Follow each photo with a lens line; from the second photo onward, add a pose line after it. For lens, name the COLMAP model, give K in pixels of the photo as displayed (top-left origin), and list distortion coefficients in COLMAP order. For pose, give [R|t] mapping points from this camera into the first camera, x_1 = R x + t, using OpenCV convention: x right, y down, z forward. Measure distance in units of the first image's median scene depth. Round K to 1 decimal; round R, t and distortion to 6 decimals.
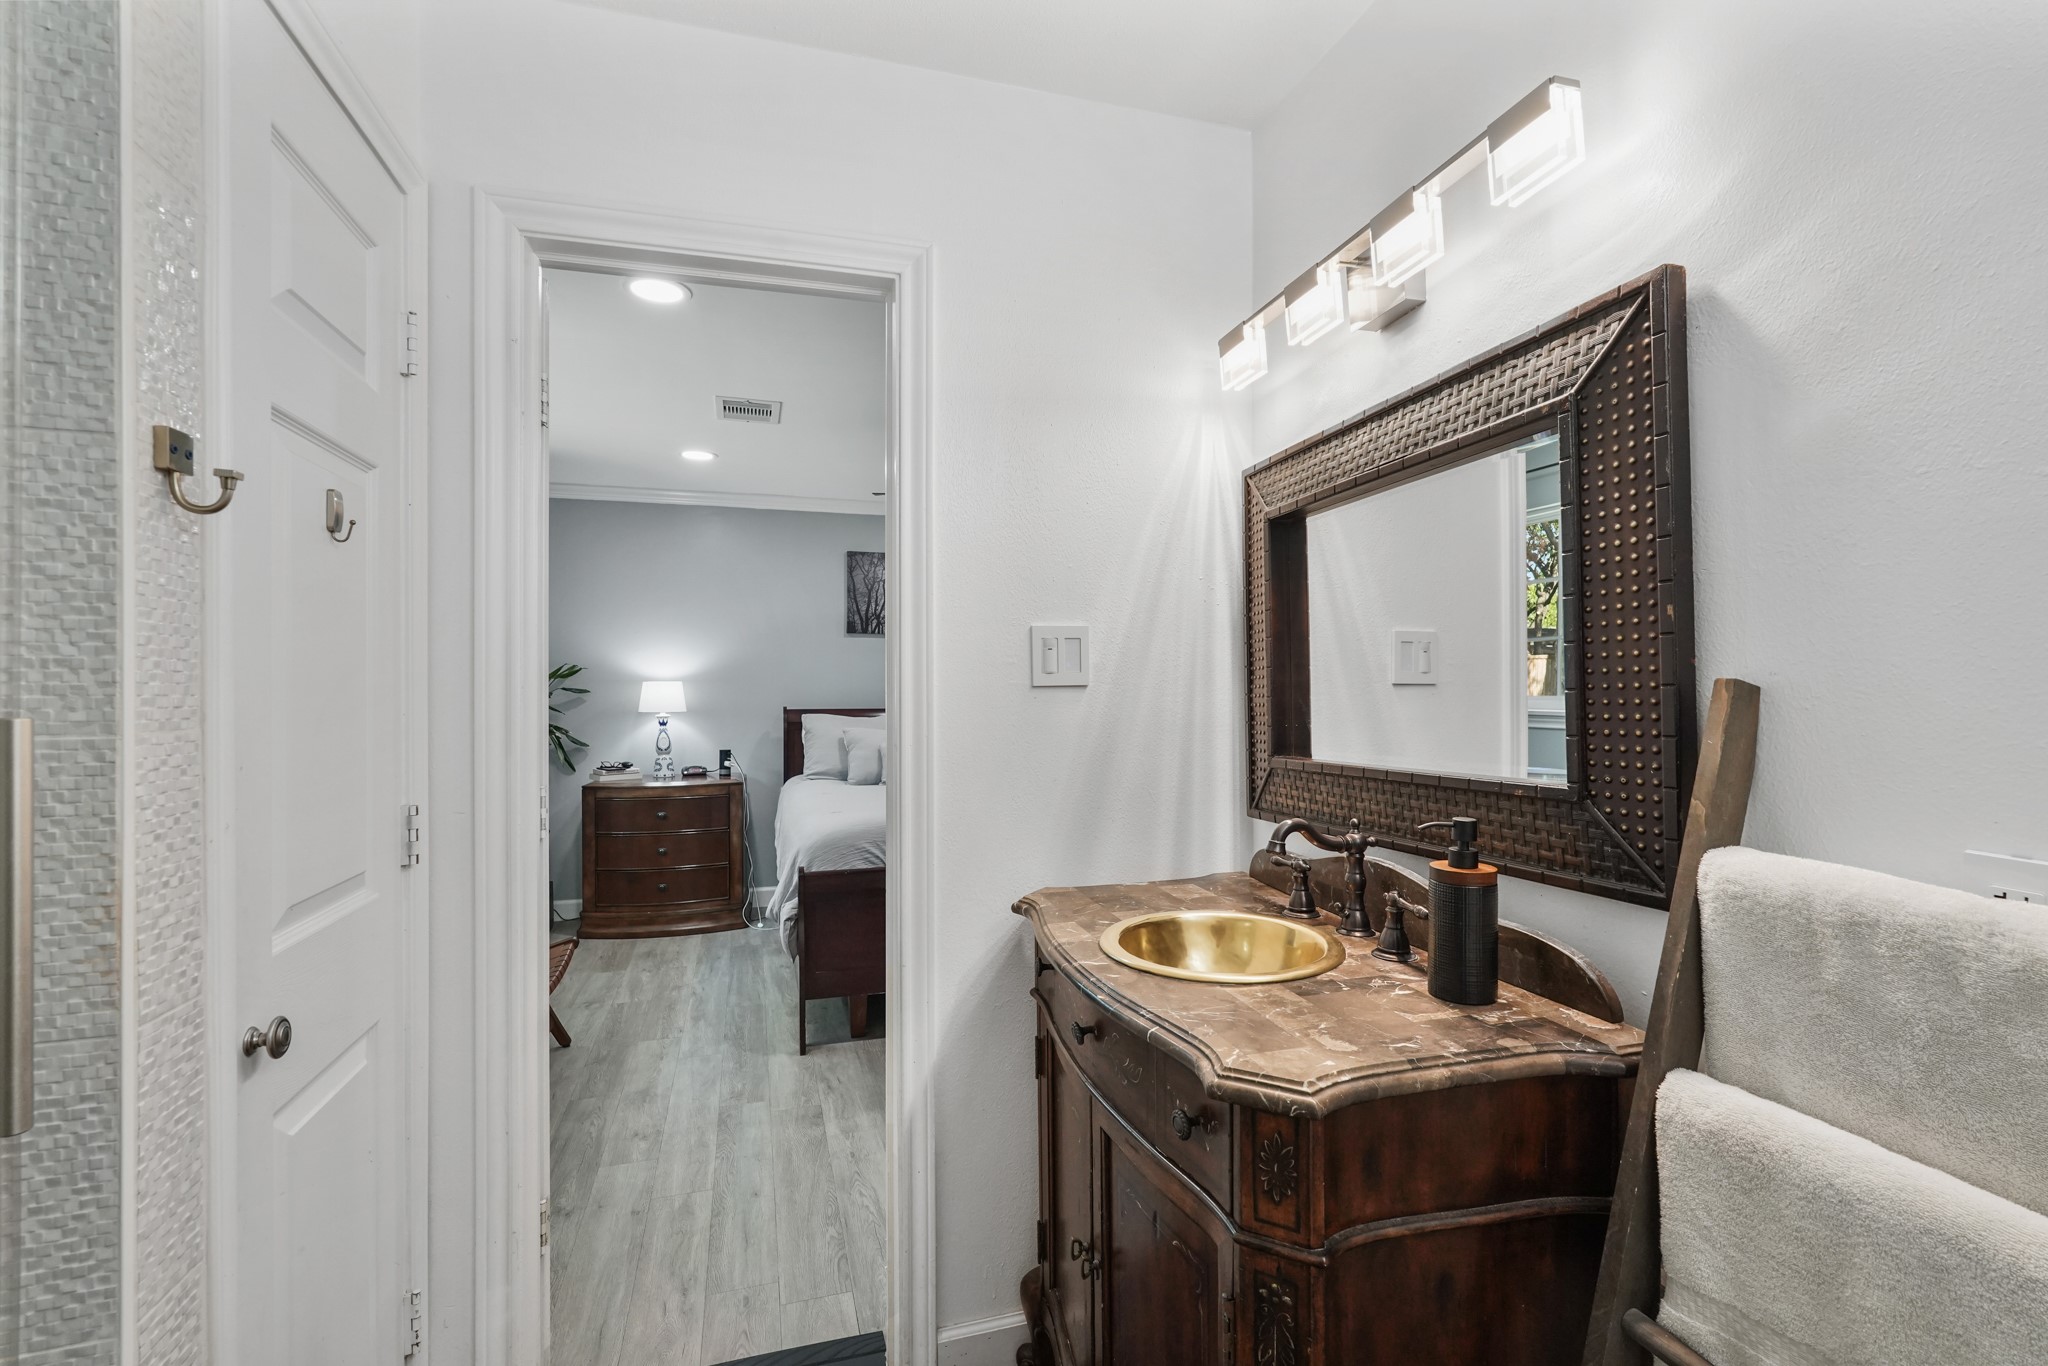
lens RADIAL K [[900.5, 0, 1024.4], [0, 900.5, 686.2], [0, 0, 1]] dist [-0.002587, -0.000103]
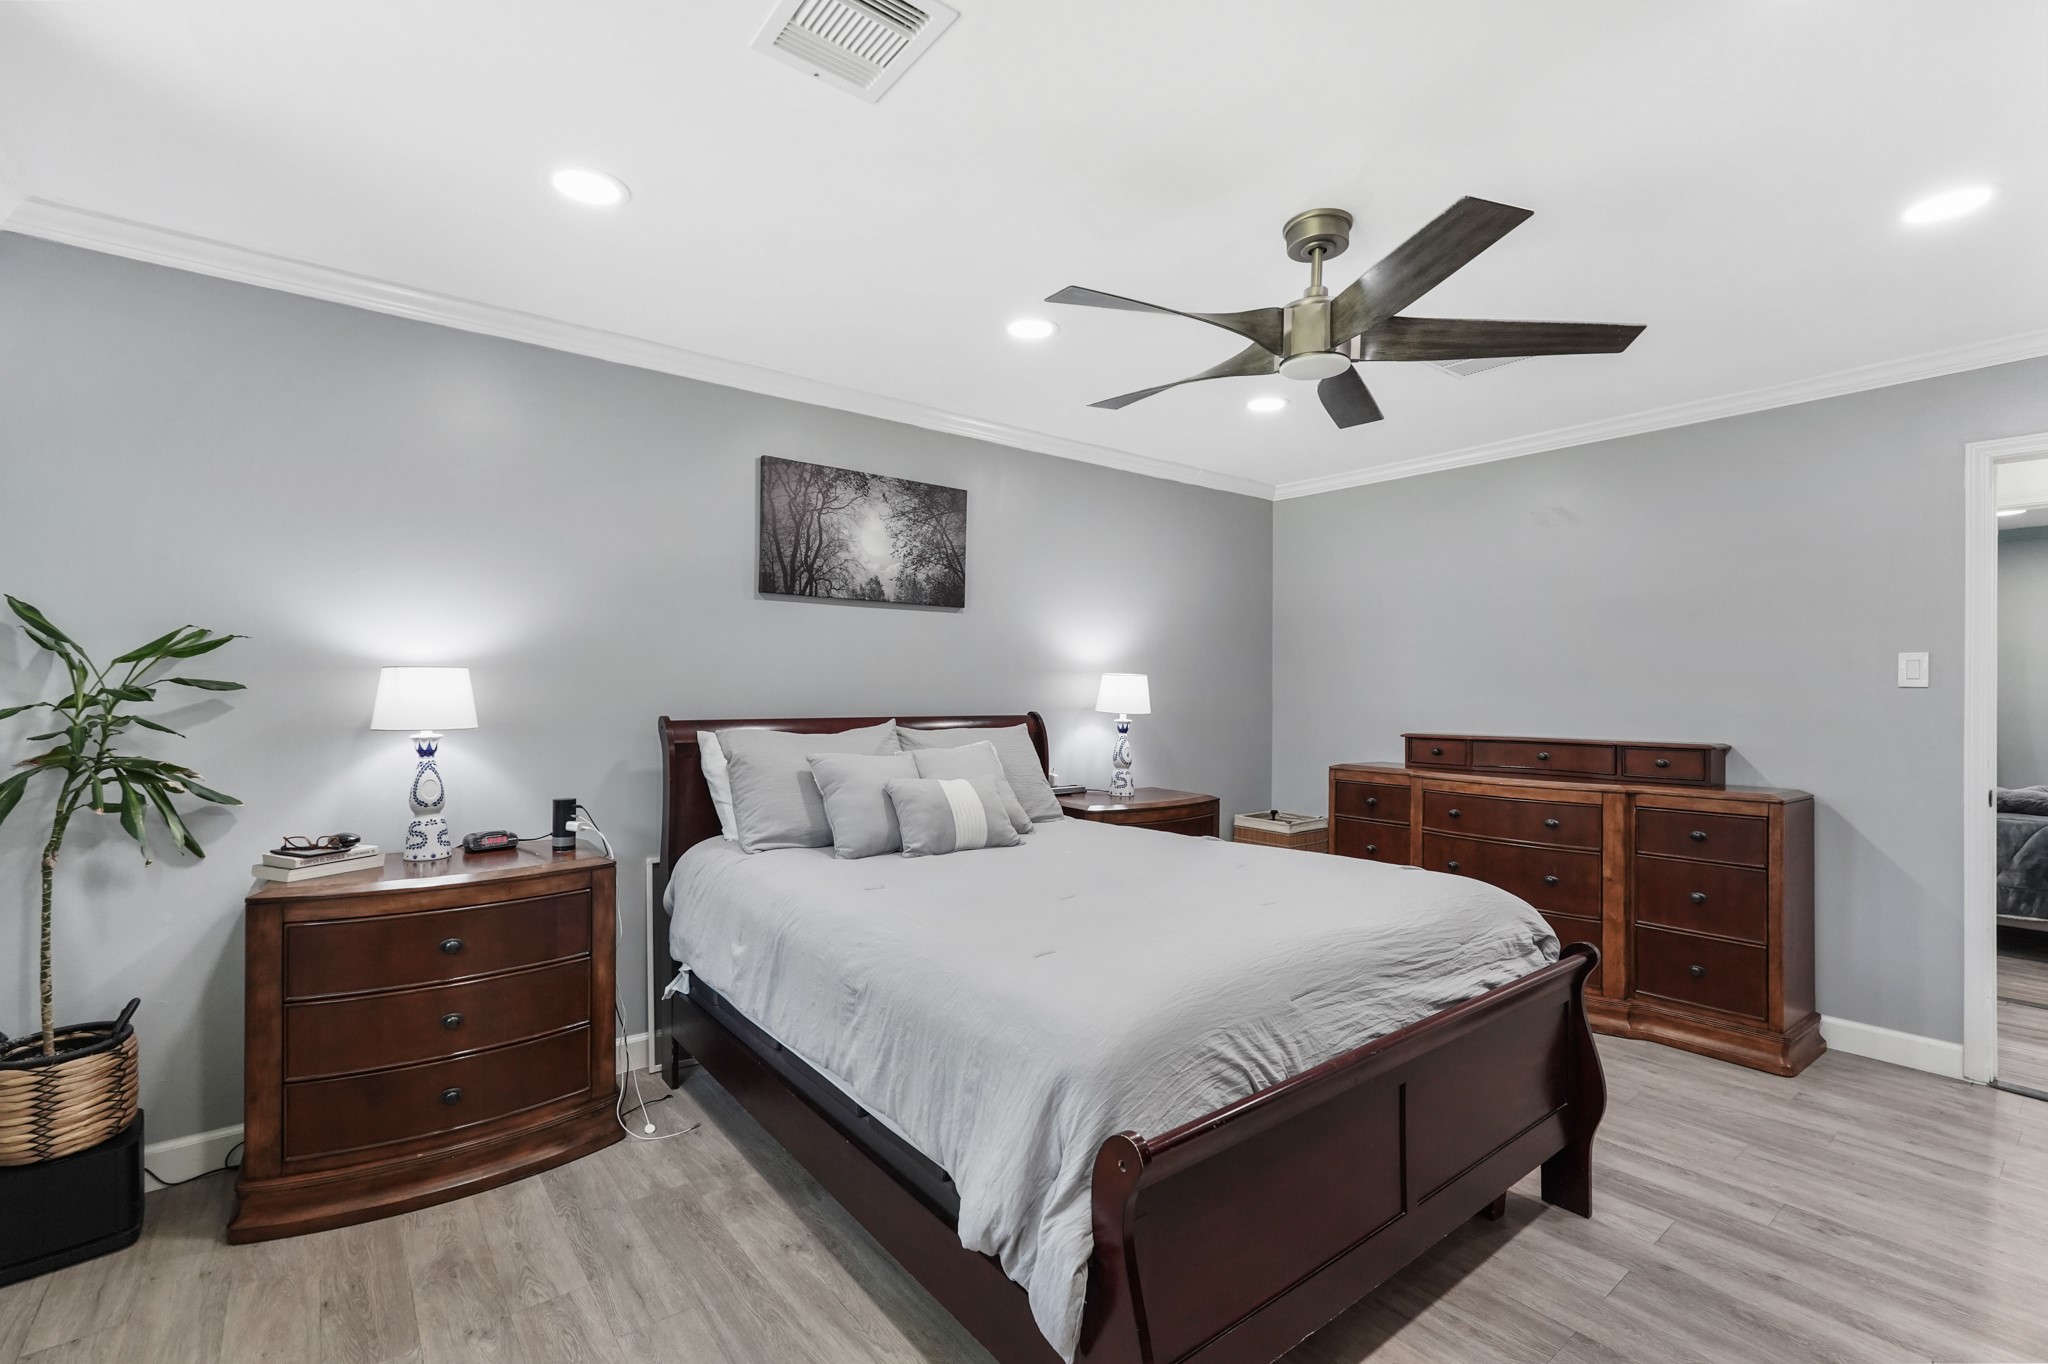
lens RADIAL K [[900.5, 0, 1025.2], [0, 900.5, 687.7], [0, 0, 1]] dist [-0.002587, -0.000103]
pose [[0.929568, 0.005400, 0.368612, -0.288385], [-0.005459, 0.999985, -0.000882, 0.004514], [-0.368611, -0.001192, 0.929583, 0.431454]]
